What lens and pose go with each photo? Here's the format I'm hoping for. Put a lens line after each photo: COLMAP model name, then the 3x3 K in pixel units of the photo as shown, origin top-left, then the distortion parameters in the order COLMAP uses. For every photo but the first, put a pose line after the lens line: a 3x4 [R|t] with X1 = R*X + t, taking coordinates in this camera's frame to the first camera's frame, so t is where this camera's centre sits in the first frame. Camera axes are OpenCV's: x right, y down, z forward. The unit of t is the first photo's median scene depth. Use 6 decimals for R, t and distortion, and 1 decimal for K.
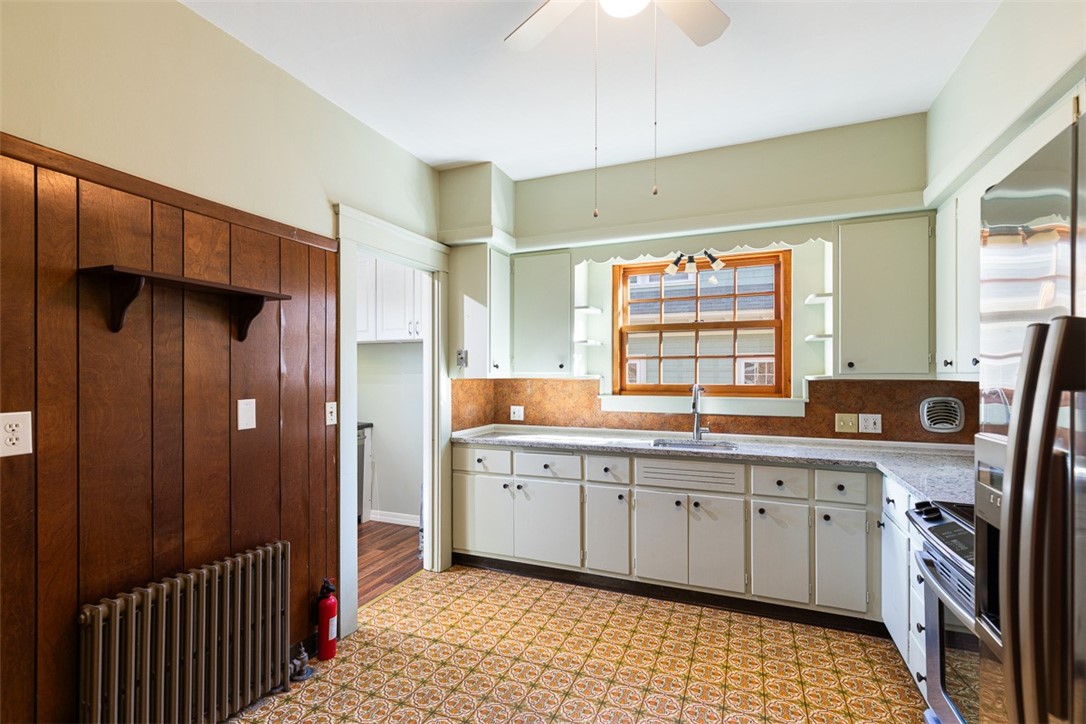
lens RADIAL K [[492.6, 0, 541.6], [0, 492.6, 372.2], [0, 0, 1]] dist [0.011150, -0.002700]
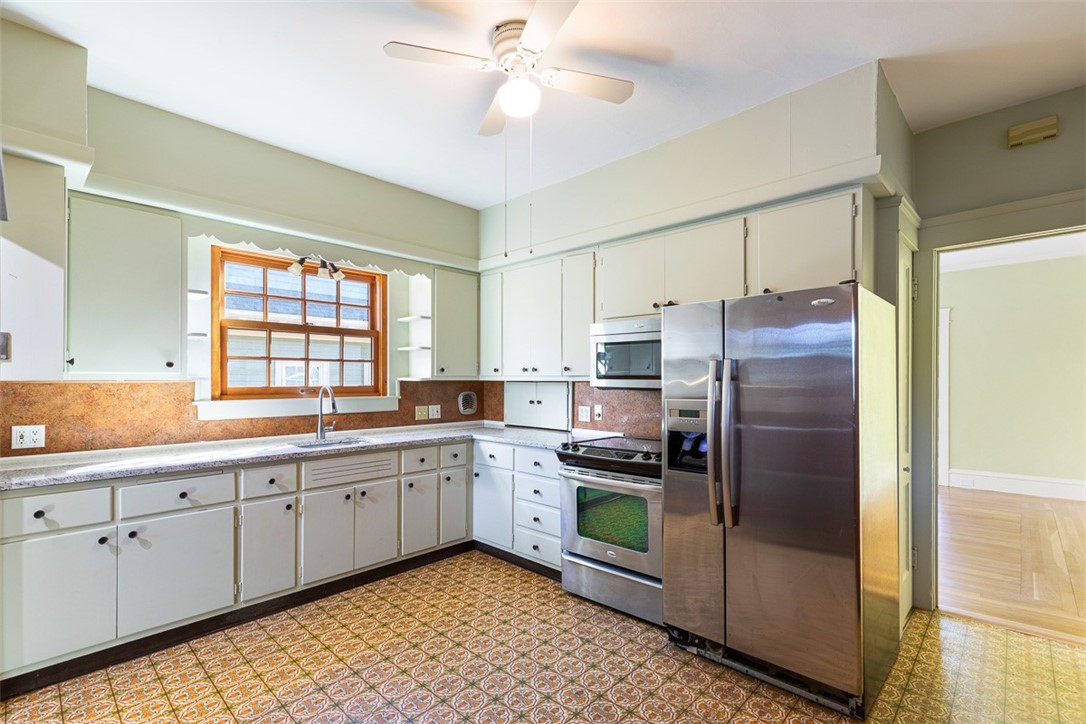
lens RADIAL K [[492.6, 0, 547.0], [0, 492.6, 377.5], [0, 0, 1]] dist [0.011150, -0.002700]
pose [[0.353051, 0.003882, 0.935596, -0.569084], [-0.005646, 0.999982, -0.002018, 0.007679], [-0.935587, -0.004570, 0.353066, 0.222608]]
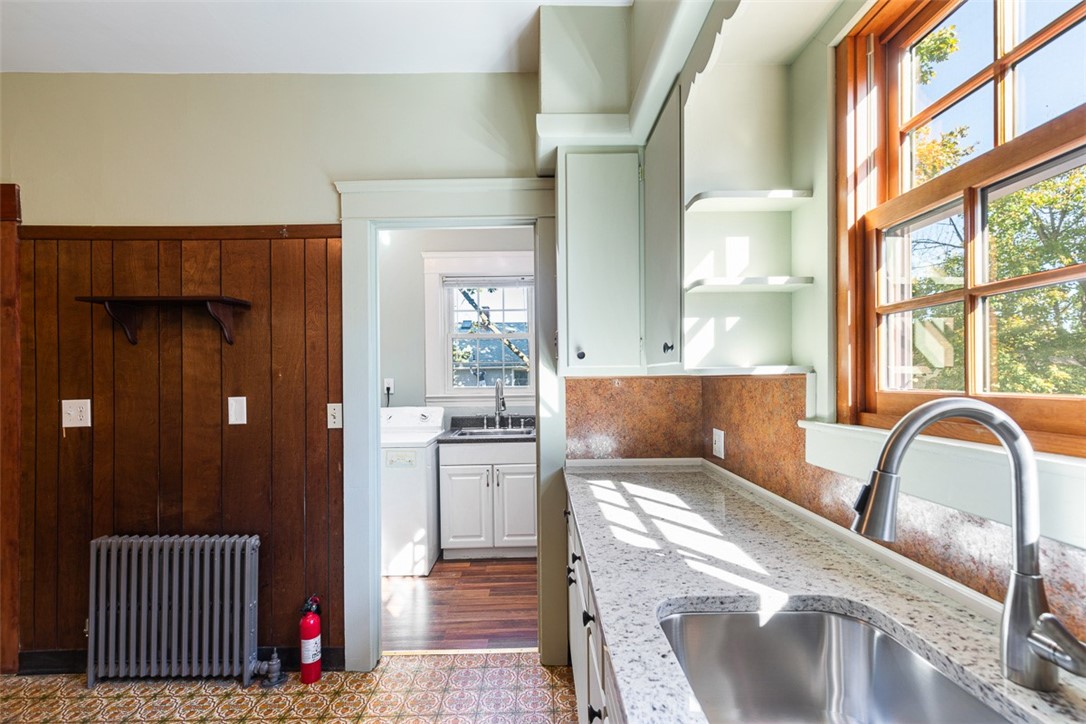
lens RADIAL K [[492.6, 0, 541.7], [0, 492.6, 373.6], [0, 0, 1]] dist [0.011150, -0.002700]
pose [[0.395789, -0.010926, -0.918277, 0.493316], [0.015366, 0.999868, -0.005274, 0.014416], [0.918213, -0.012023, 0.395905, 0.869360]]
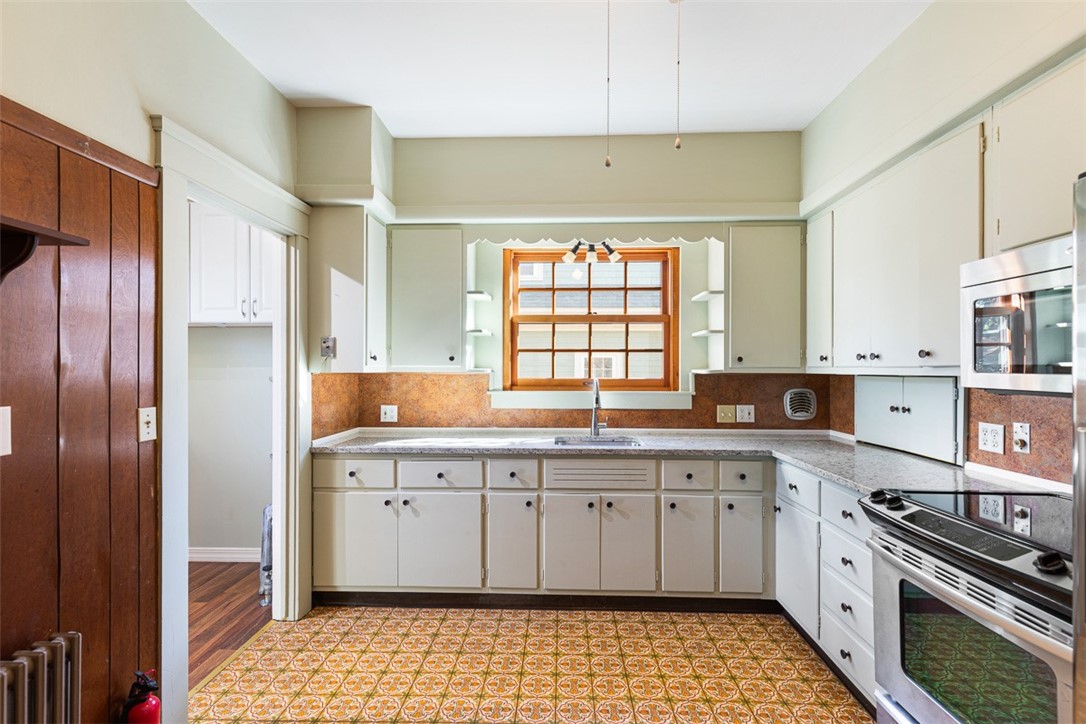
lens RADIAL K [[492.6, 0, 543.0], [0, 492.6, 367.8], [0, 0, 1]] dist [0.011150, -0.002700]
pose [[0.937129, 0.002407, 0.348974, -0.136311], [-0.002986, 0.999995, 0.001120, 0.003577], [-0.348969, -0.002092, 0.937132, 0.153313]]
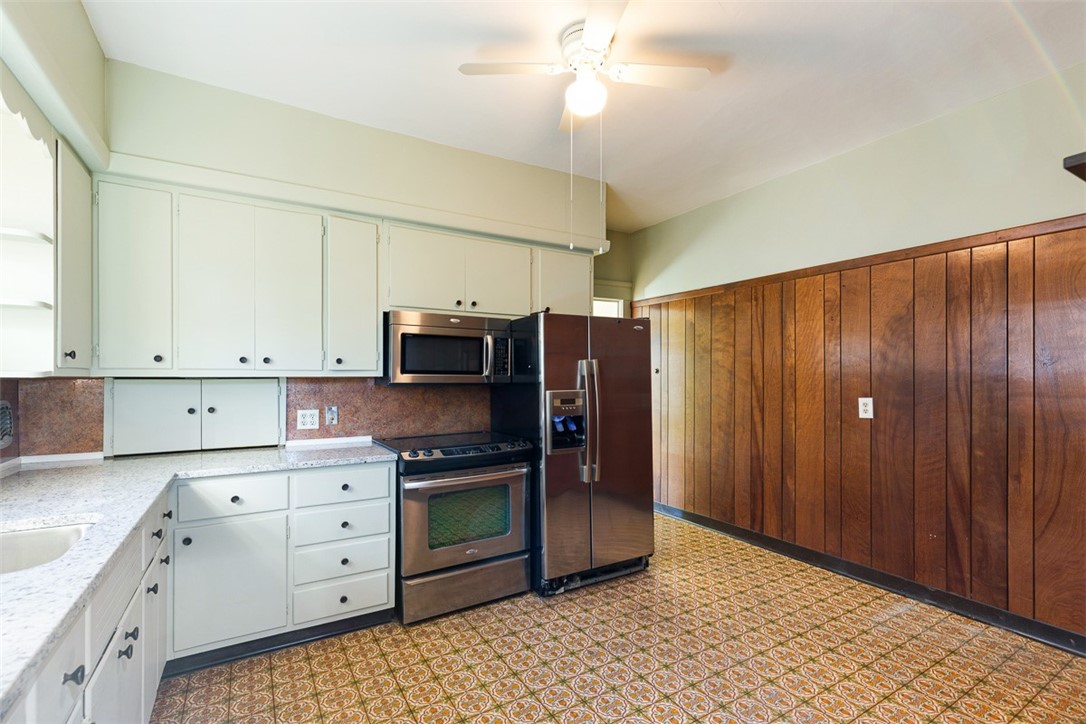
lens RADIAL K [[492.6, 0, 544.4], [0, 492.6, 375.2], [0, 0, 1]] dist [0.011150, -0.002700]
pose [[-0.804675, 0.002689, 0.593710, -0.295095], [-0.002004, 0.999972, -0.007244, 0.016679], [-0.593712, -0.007018, -0.804647, 1.140464]]
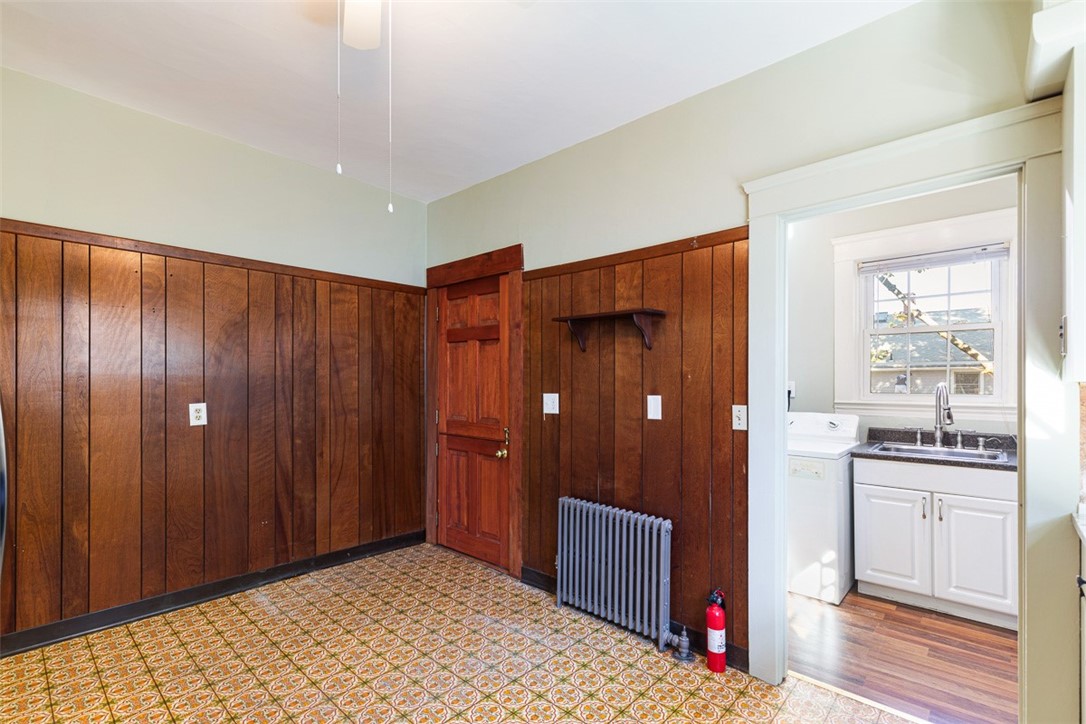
lens RADIAL K [[492.6, 0, 543.8], [0, 492.6, 378.8], [0, 0, 1]] dist [0.011150, -0.002700]
pose [[-0.334354, -0.004674, -0.942436, 0.490931], [0.001906, 0.999982, -0.005636, 0.014303], [0.942446, -0.003681, -0.334339, 0.845660]]
